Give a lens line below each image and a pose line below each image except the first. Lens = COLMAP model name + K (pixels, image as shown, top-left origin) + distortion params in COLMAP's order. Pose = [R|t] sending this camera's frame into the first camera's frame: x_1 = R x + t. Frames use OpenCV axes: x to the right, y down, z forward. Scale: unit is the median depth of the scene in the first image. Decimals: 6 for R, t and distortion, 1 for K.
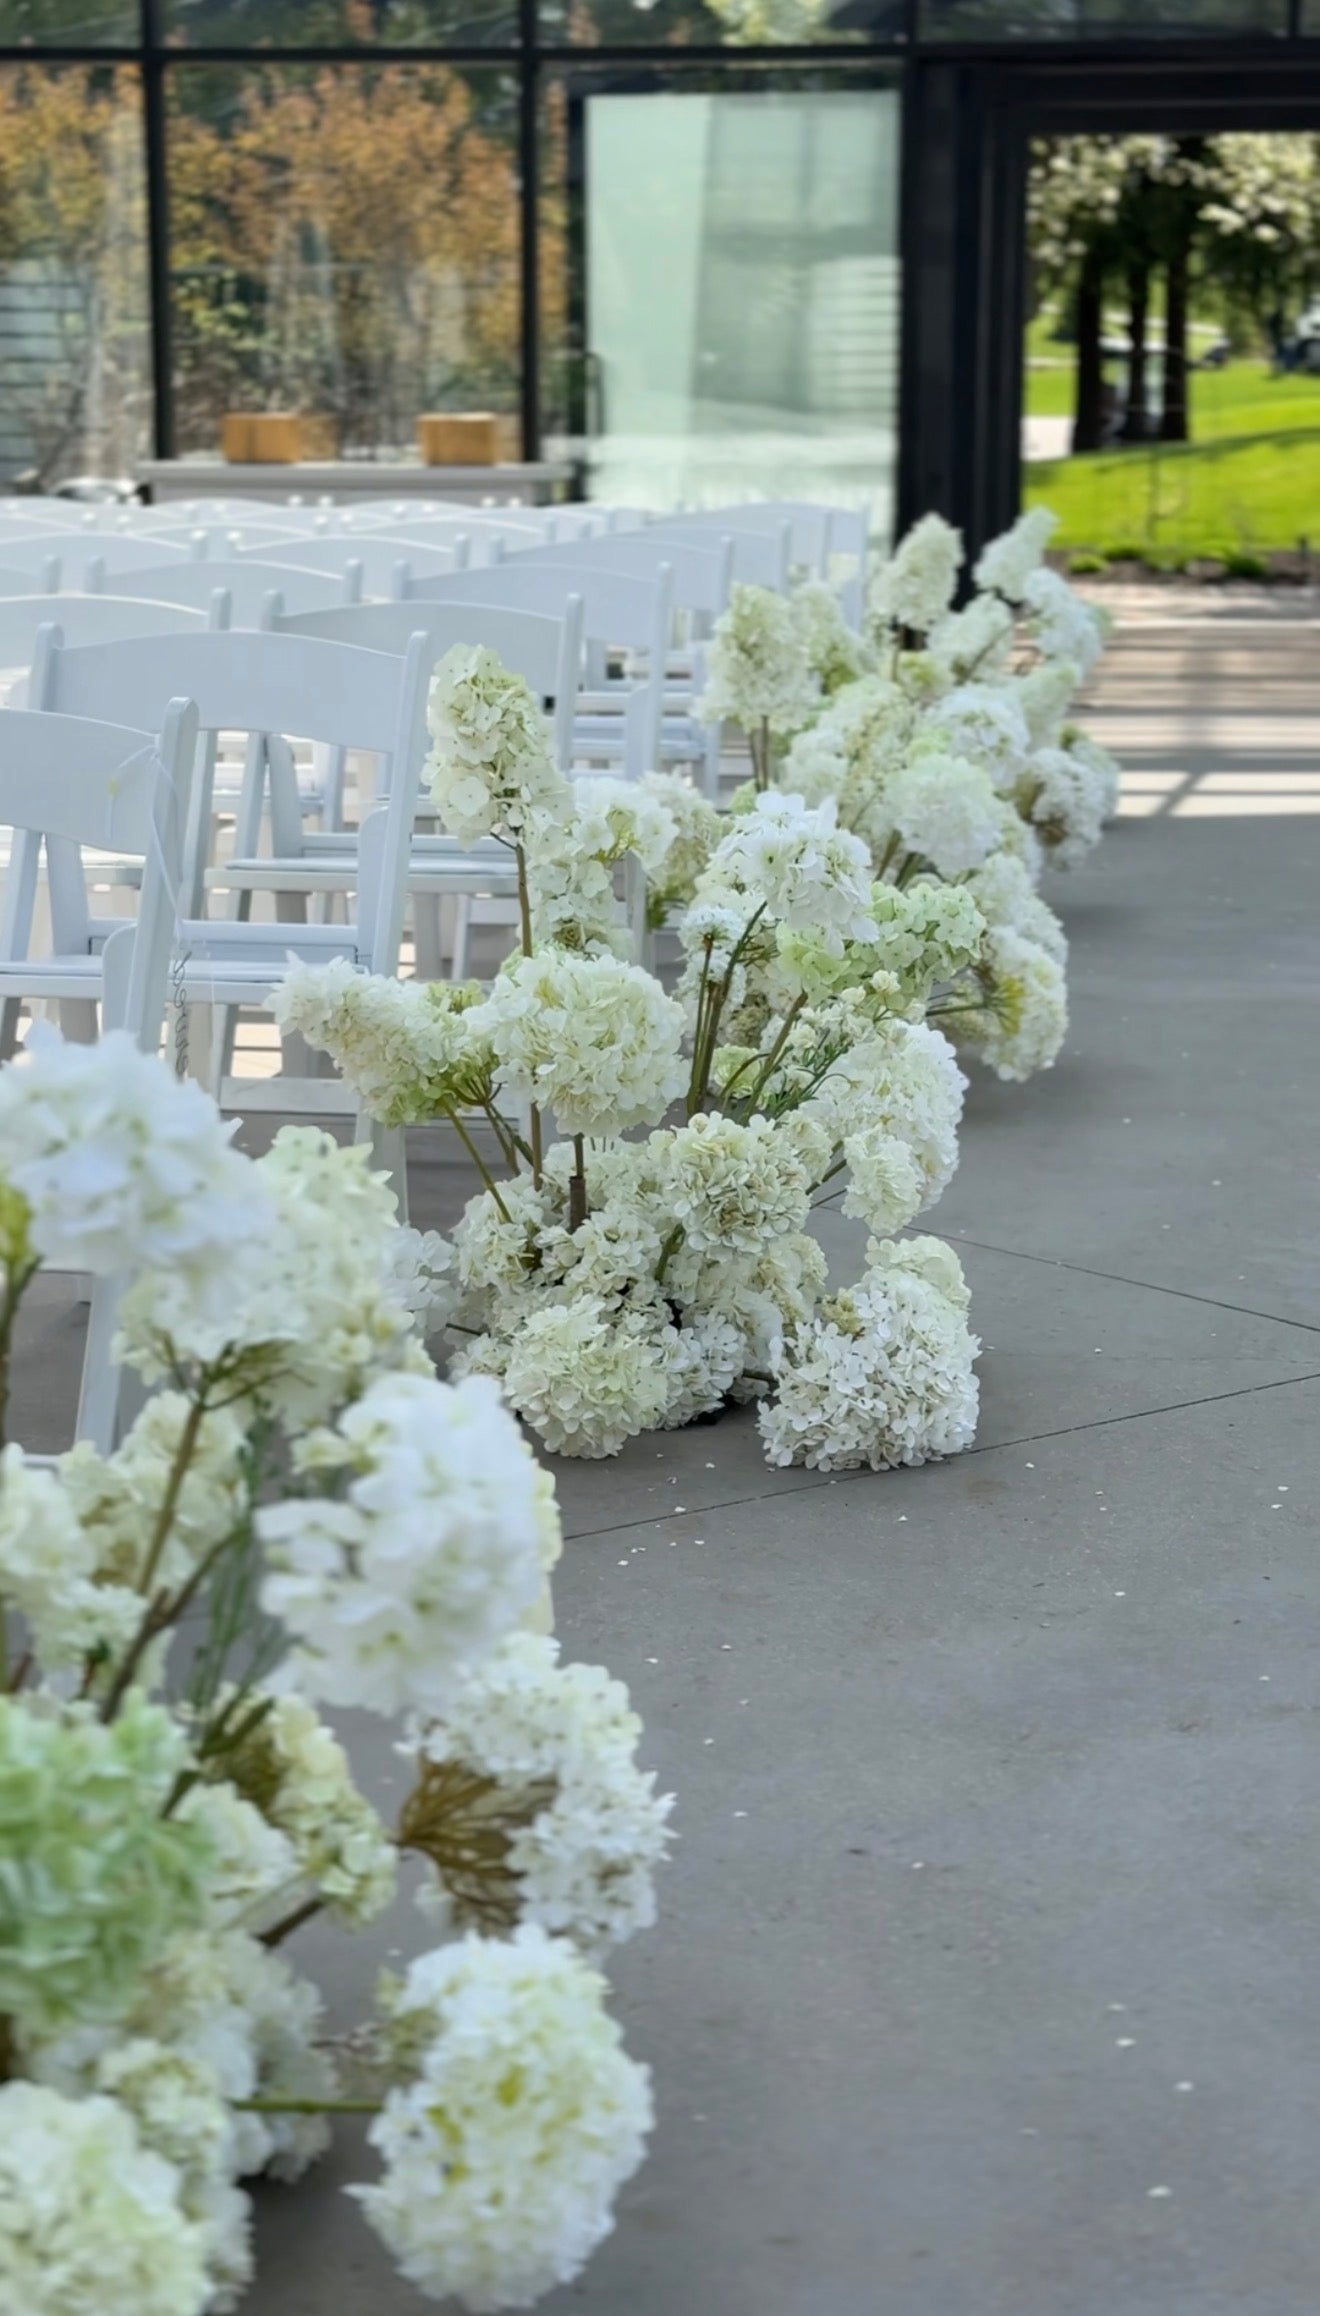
lens RADIAL K [[3929.9, 0, 660.0], [0, 3929.9, 1158.0], [0, 0, 1]] dist [0.052066, 0.084703]
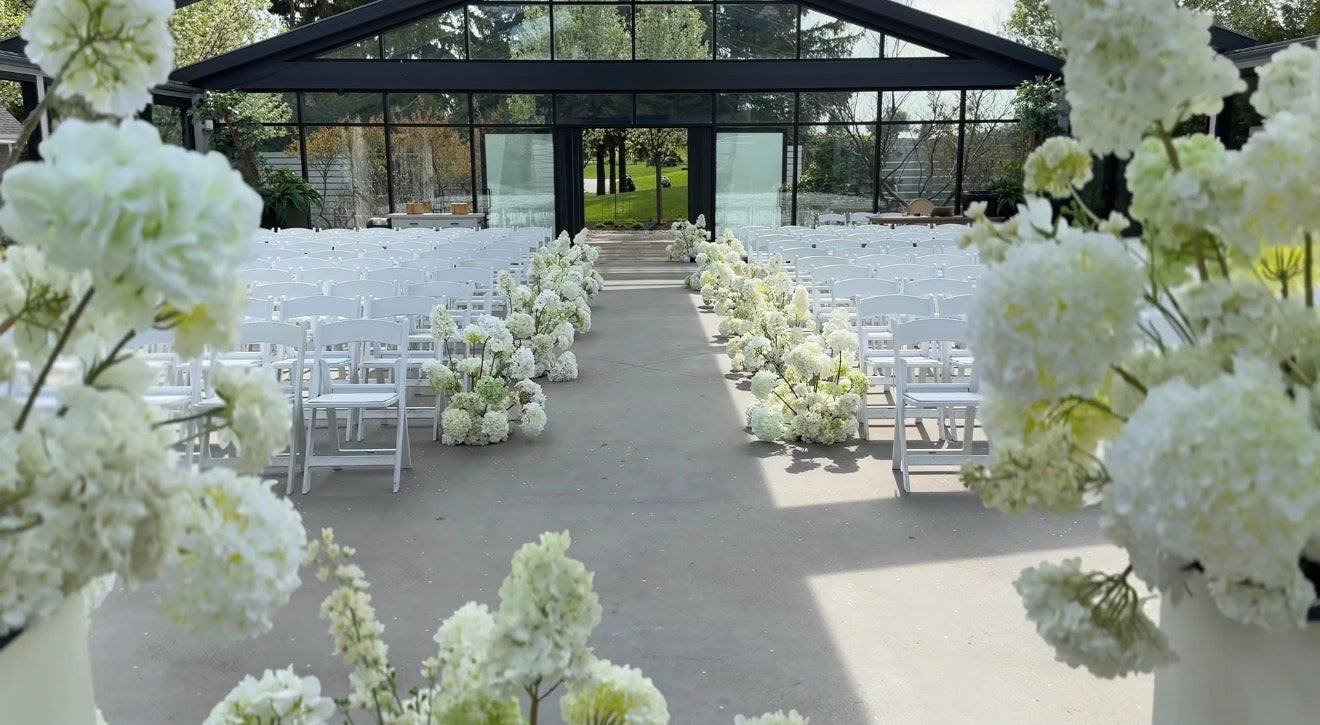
lens RADIAL K [[1112.8, 0, 660.0], [0, 1112.8, 362.5], [0, 0, 1]] dist [0.133115, -0.000468]
pose [[0.987803, -0.033859, 0.151980, -0.040853], [0.036351, 0.999246, -0.013647, 0.038748], [-0.151403, 0.019005, 0.988289, -0.532380]]
